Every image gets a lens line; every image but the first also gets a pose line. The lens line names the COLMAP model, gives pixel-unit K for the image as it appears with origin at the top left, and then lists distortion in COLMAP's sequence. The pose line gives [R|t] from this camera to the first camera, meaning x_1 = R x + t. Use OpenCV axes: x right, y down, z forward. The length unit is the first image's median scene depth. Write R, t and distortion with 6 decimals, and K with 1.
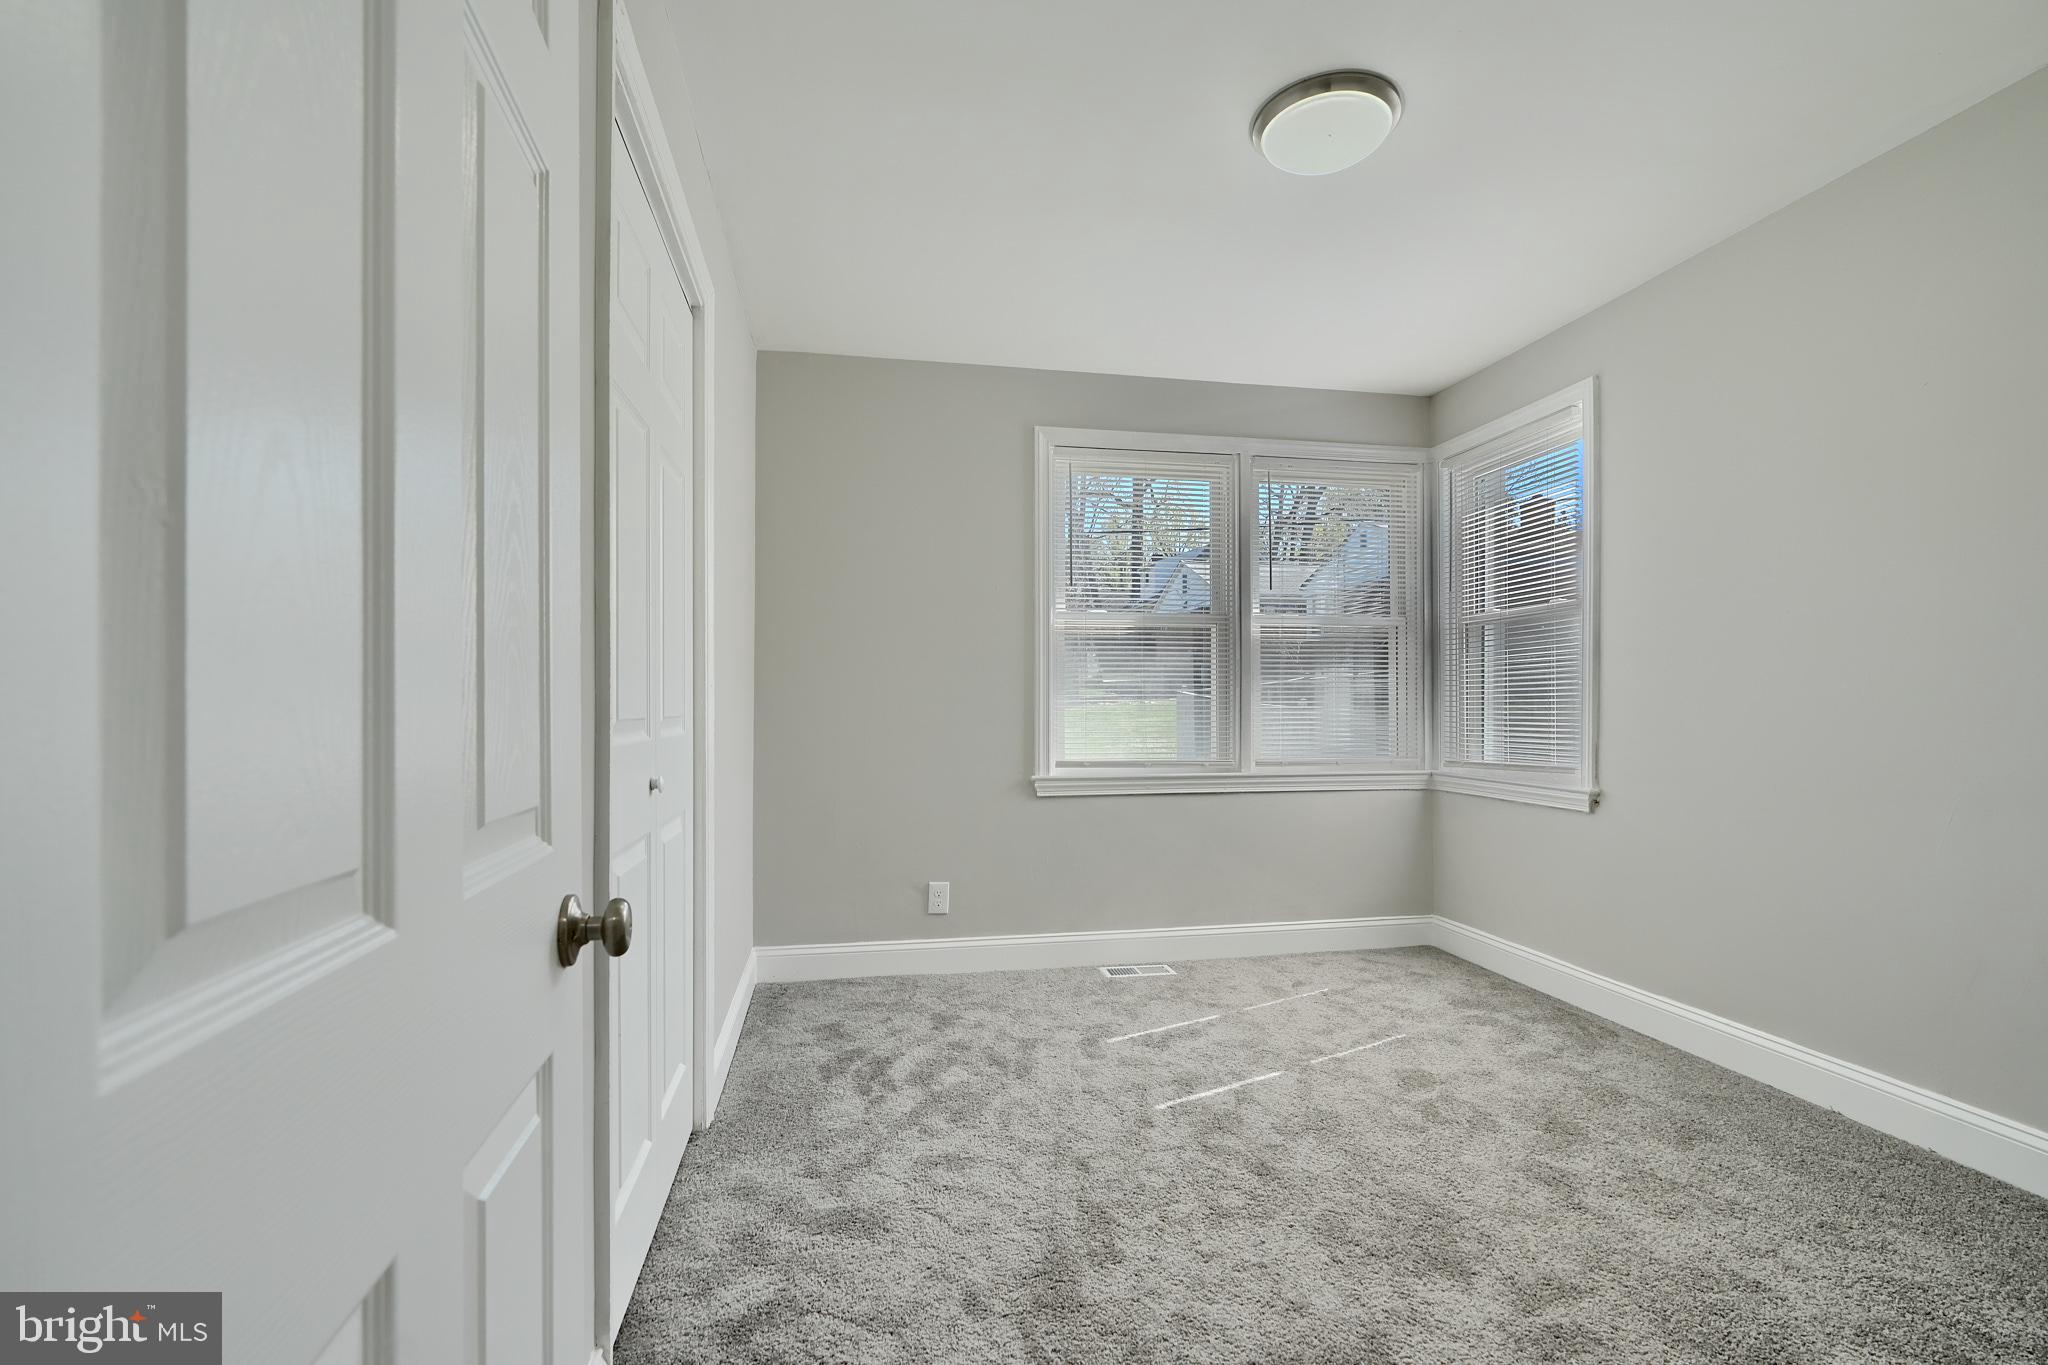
lens RADIAL K [[926.8, 0, 1022.0], [0, 926.8, 694.9], [0, 0, 1]] dist [0.002269, 0.000338]
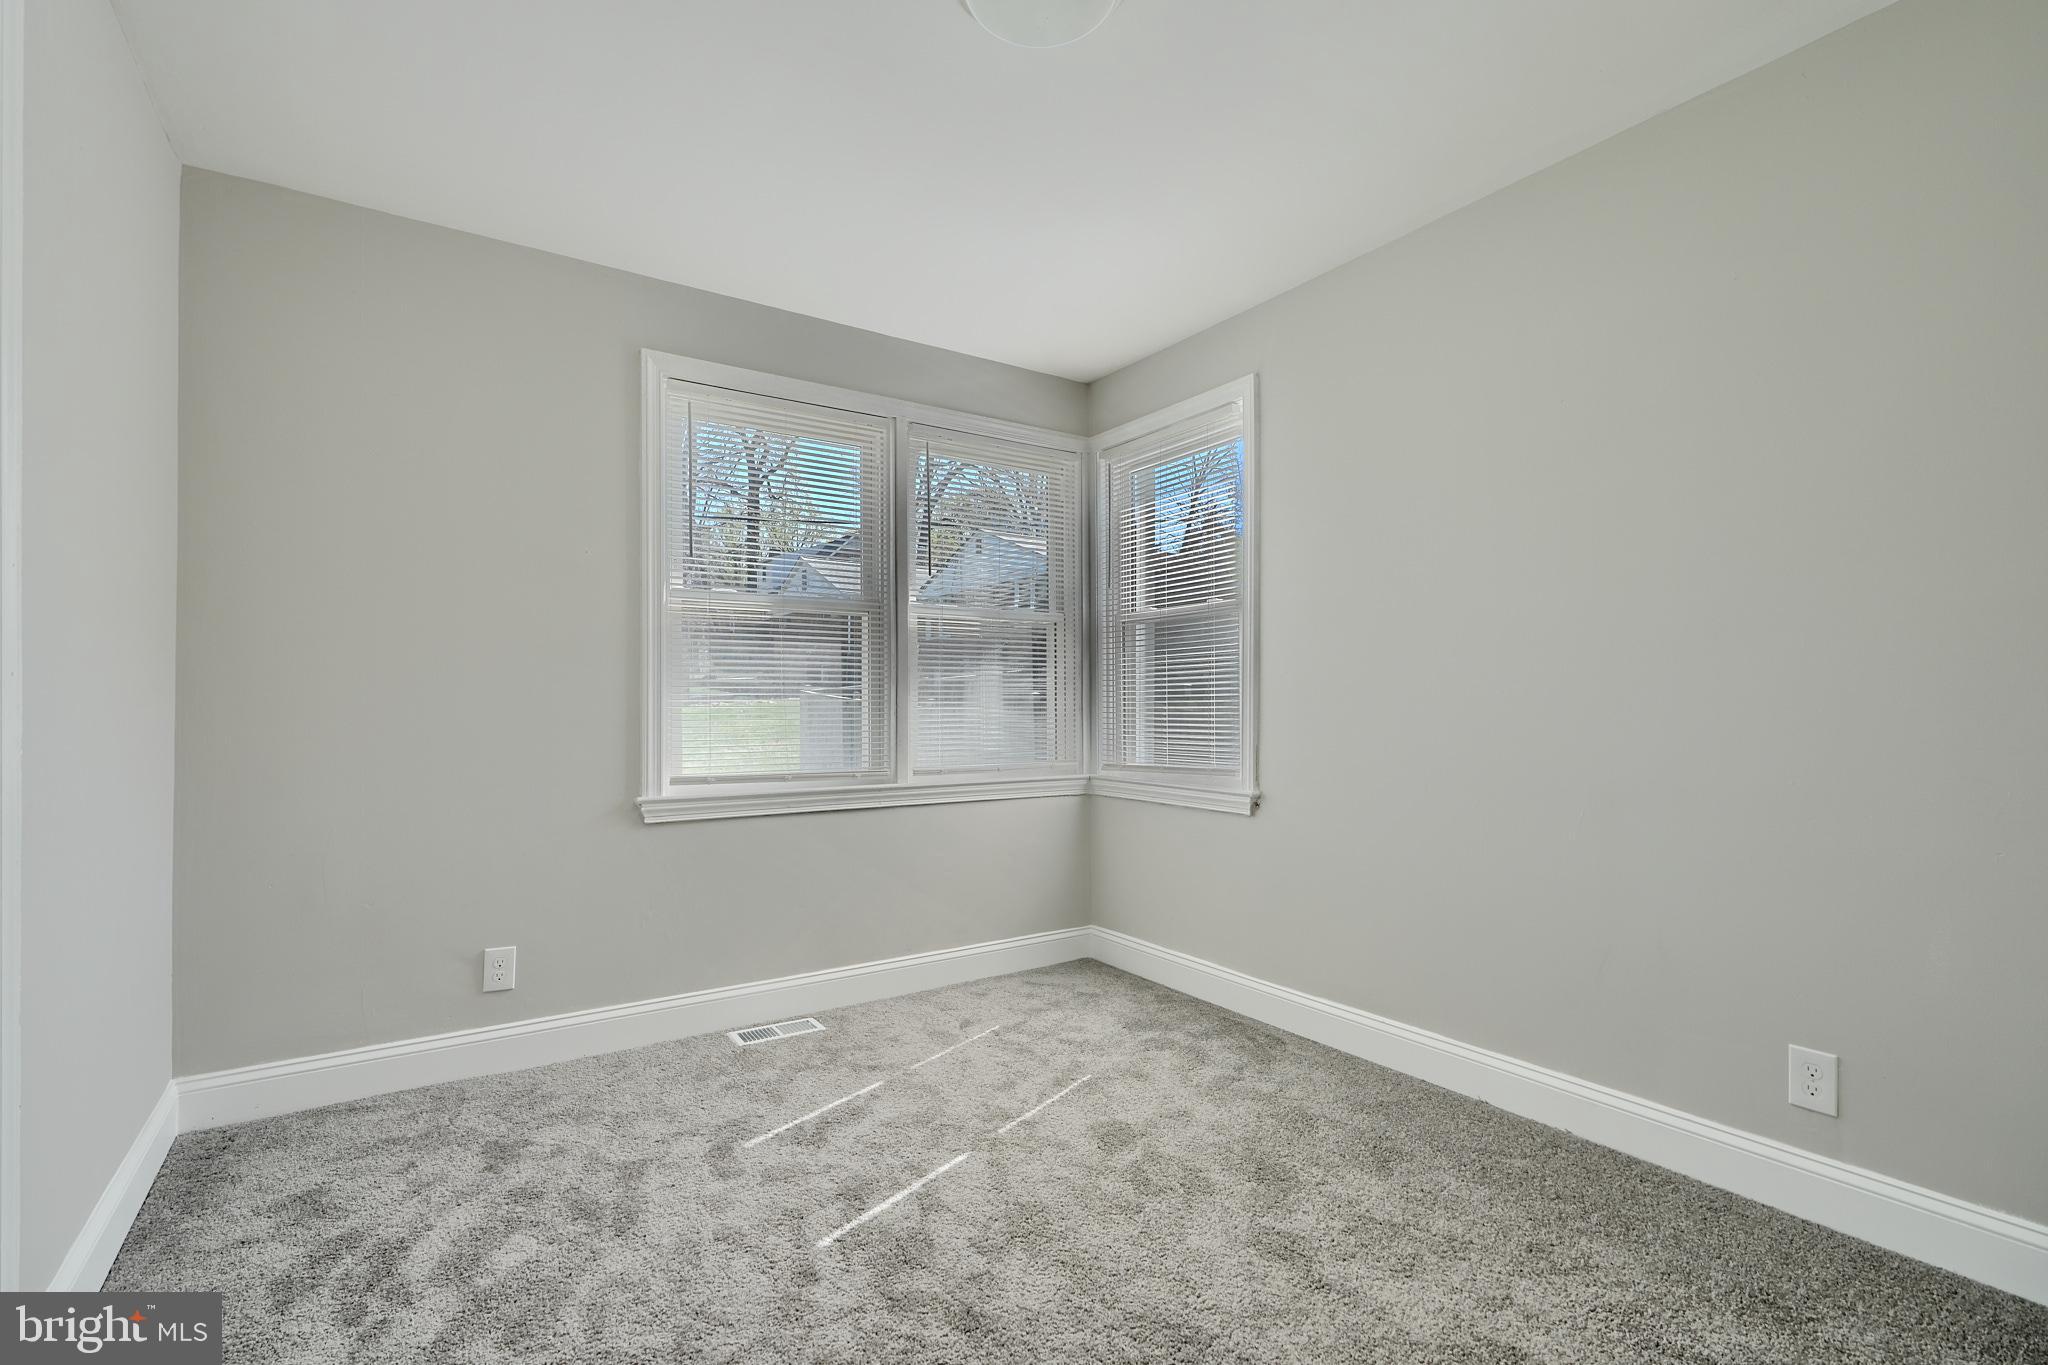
lens RADIAL K [[926.8, 0, 1023.3], [0, 926.8, 703.6], [0, 0, 1]] dist [0.002269, 0.000338]
pose [[0.917778, 0.000403, 0.397094, -0.001027], [-0.004223, 0.999953, 0.008745, 0.000462], [-0.397072, -0.009702, 0.917736, 0.193091]]
